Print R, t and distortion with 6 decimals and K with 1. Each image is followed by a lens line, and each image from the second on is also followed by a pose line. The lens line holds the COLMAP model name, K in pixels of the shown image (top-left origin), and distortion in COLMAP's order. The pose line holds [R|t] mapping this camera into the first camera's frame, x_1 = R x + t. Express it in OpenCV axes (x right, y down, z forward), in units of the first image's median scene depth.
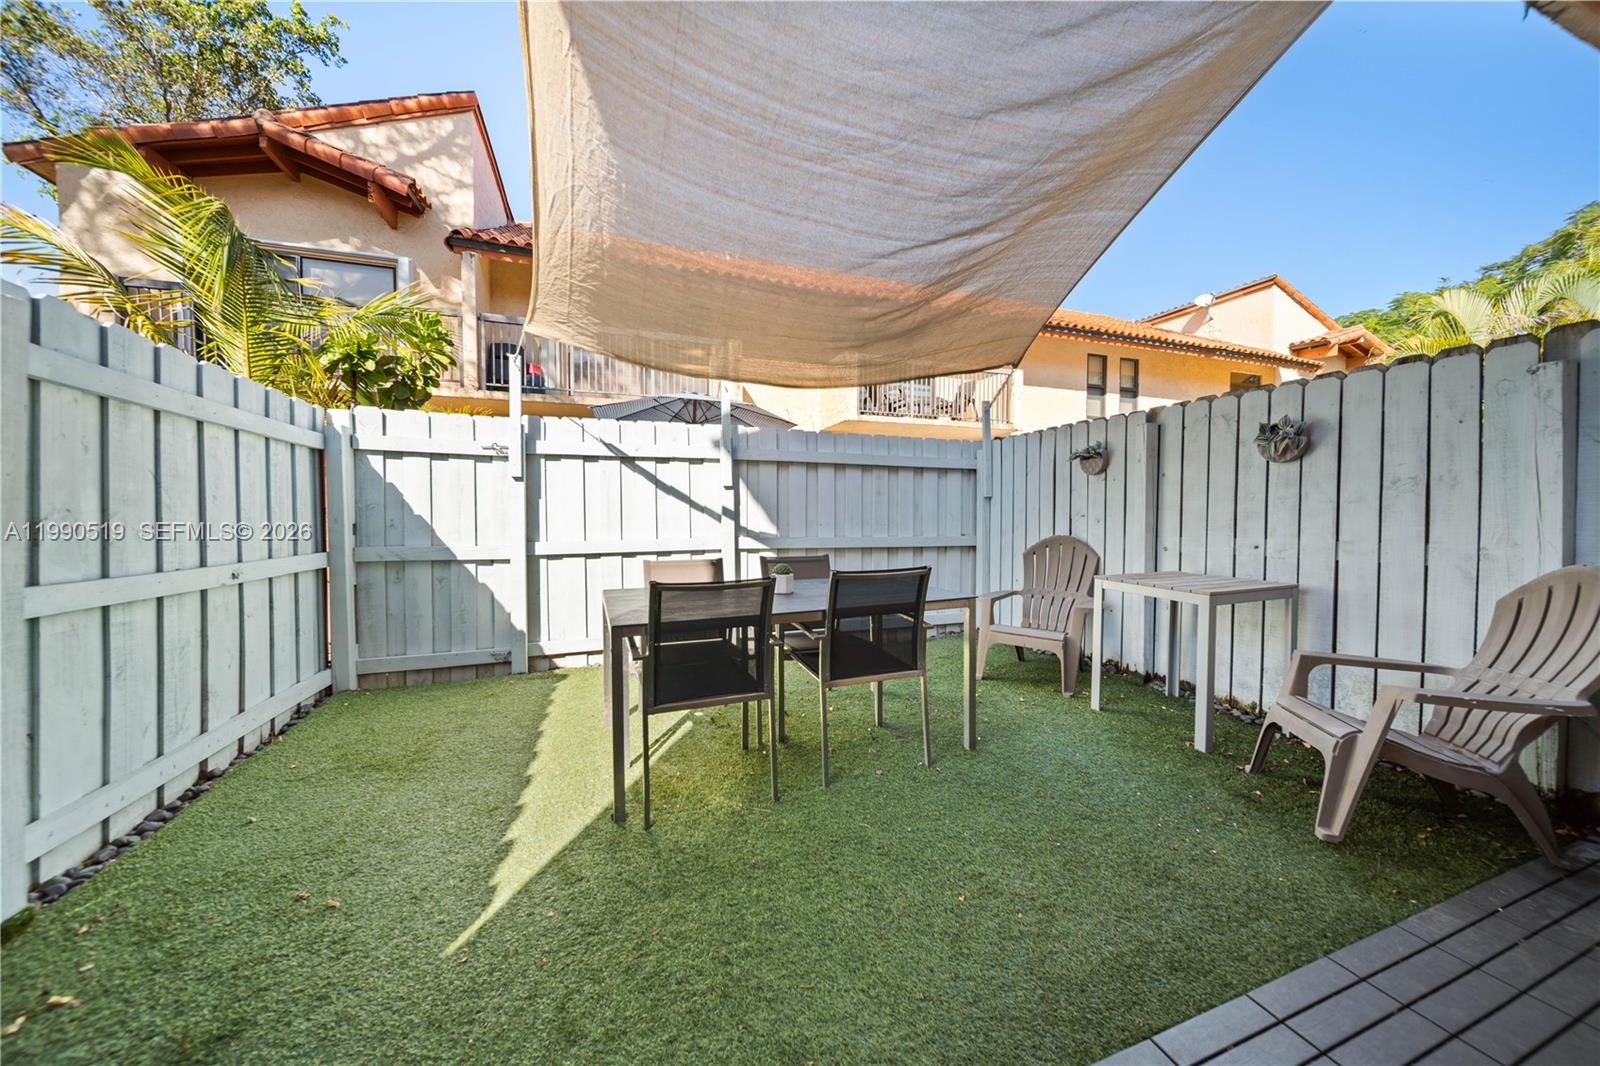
lens RADIAL K [[560.2, 0, 809.9], [0, 560.2, 524.4], [0, 0, 1]] dist [-0.003846, -0.001033]
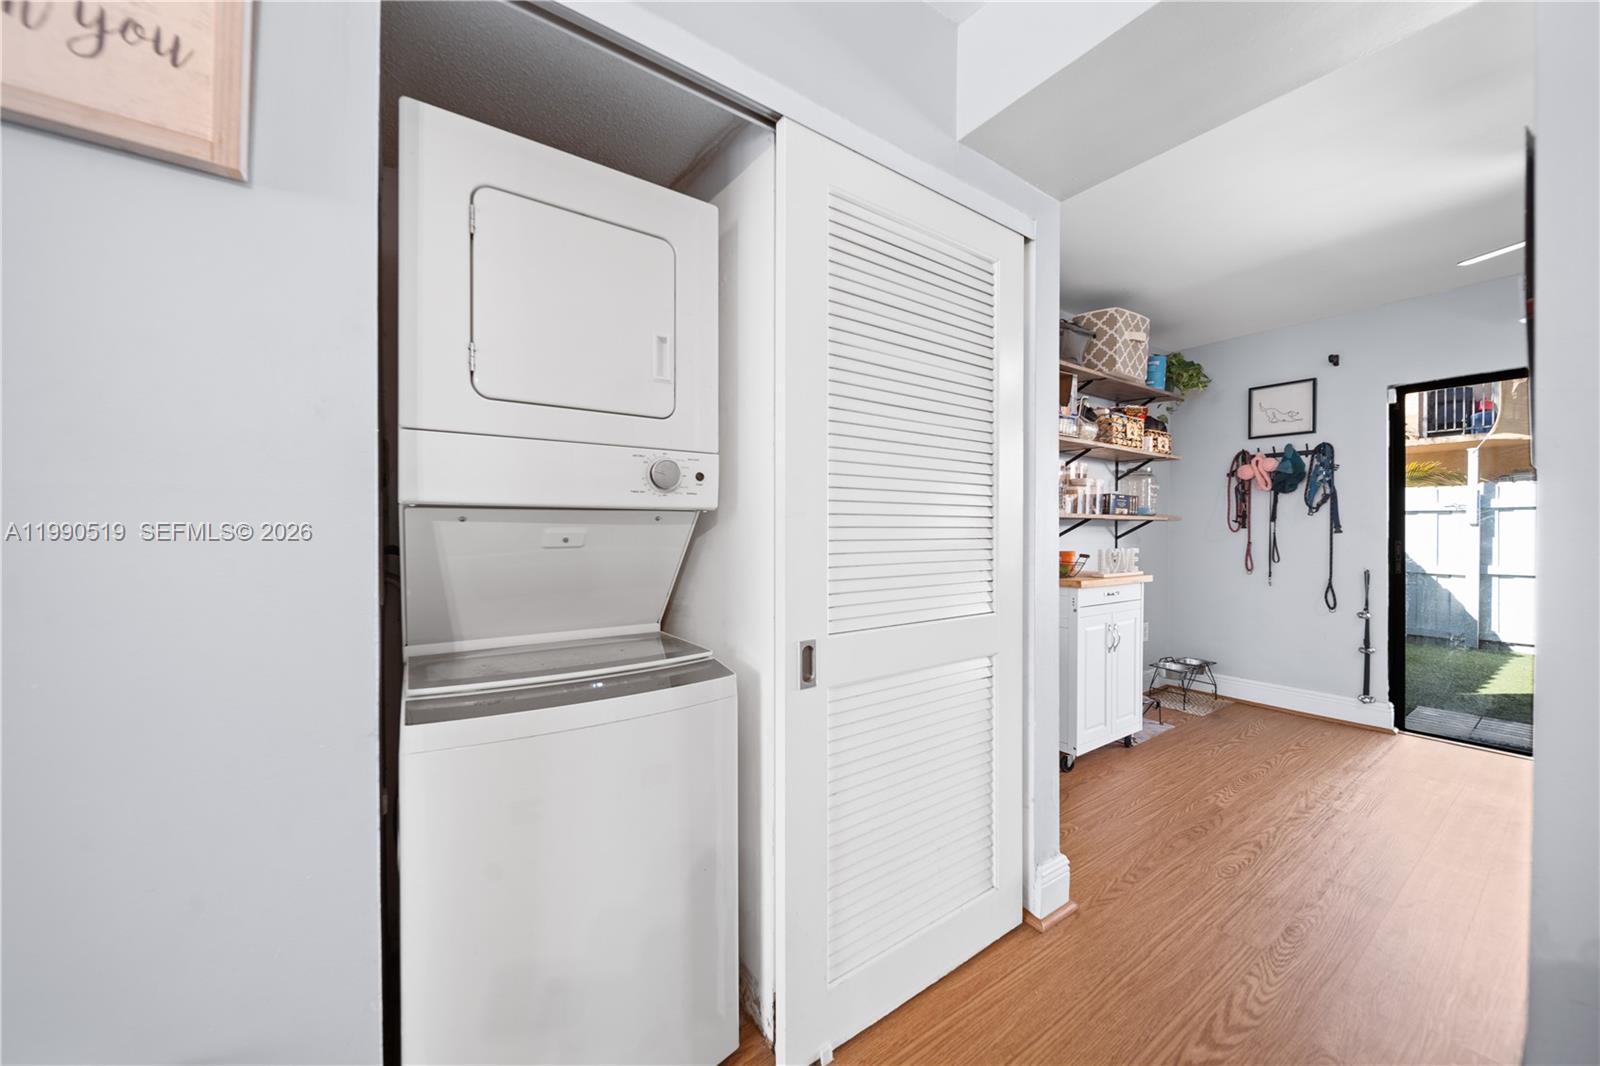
lens RADIAL K [[560.2, 0, 800.5], [0, 560.2, 534.5], [0, 0, 1]] dist [-0.003846, -0.001033]
pose [[0.231358, 0.007288, -0.972841, 0.571275], [-0.027842, 0.999612, 0.000867, -0.002123], [0.972470, 0.026885, 0.231471, -1.224461]]
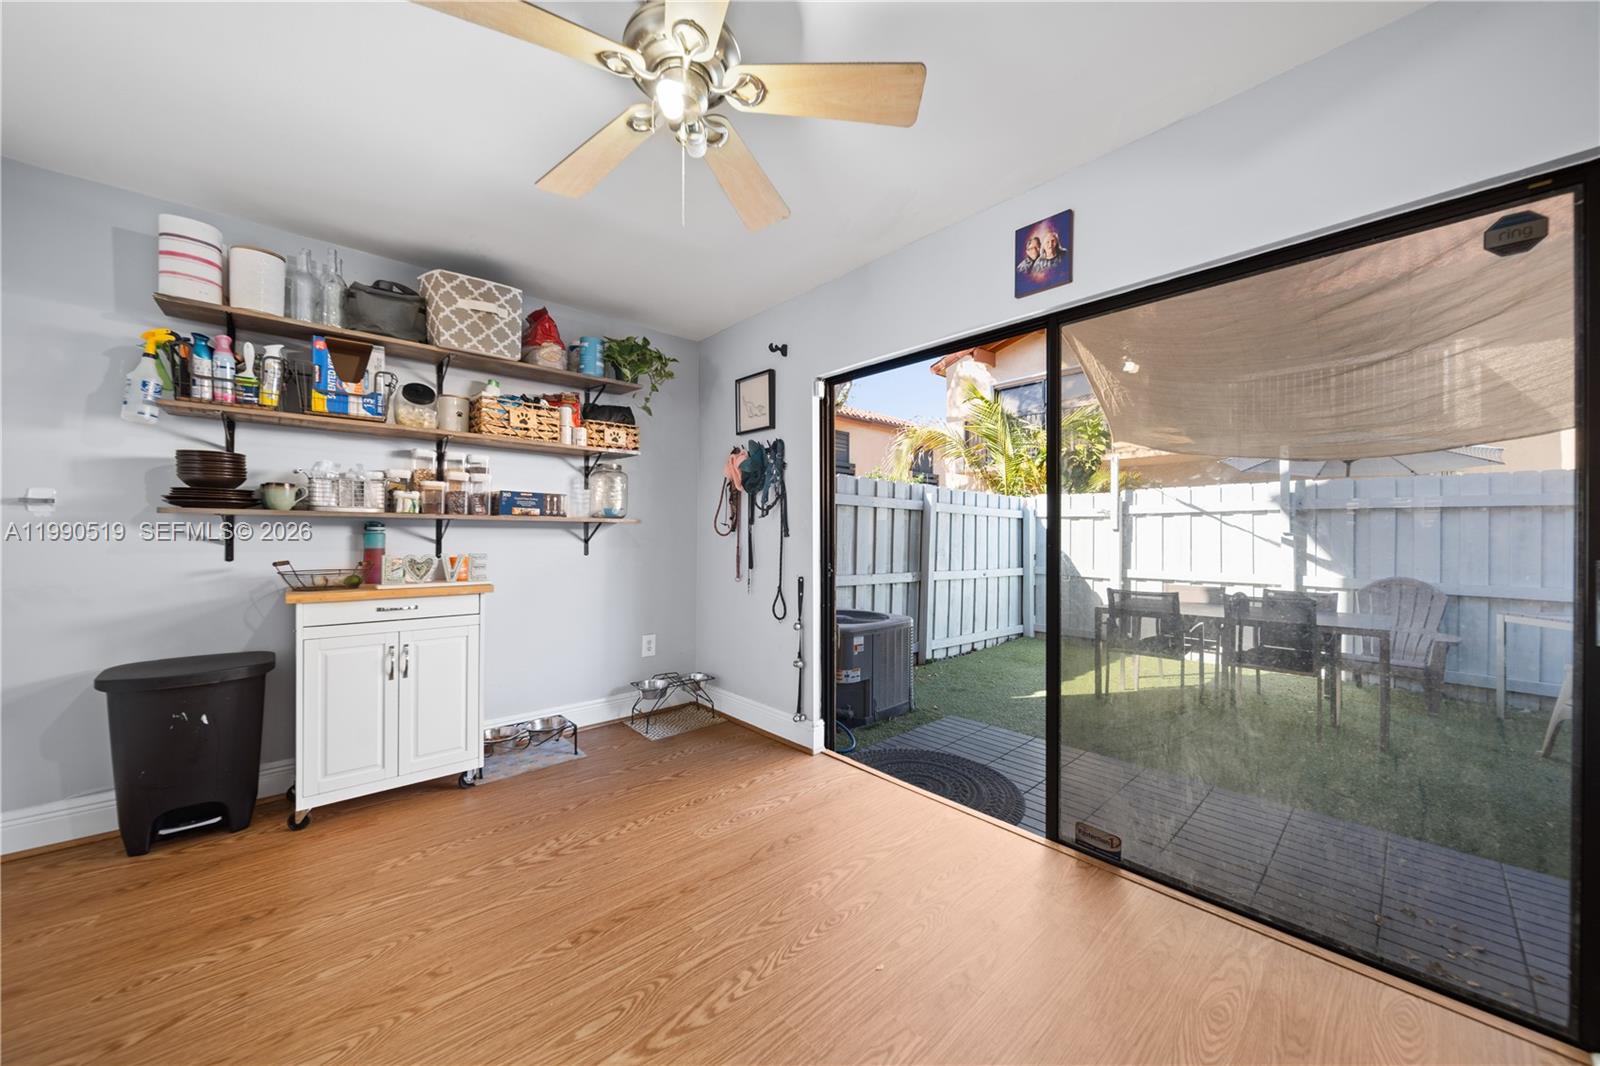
lens RADIAL K [[560.2, 0, 796.7], [0, 560.2, 534.6], [0, 0, 1]] dist [-0.003846, -0.001033]
pose [[0.362422, 0.001247, -0.932013, 0.678023], [-0.030213, 0.999489, -0.010411, -0.022863], [0.931524, 0.031932, 0.362274, -0.476465]]
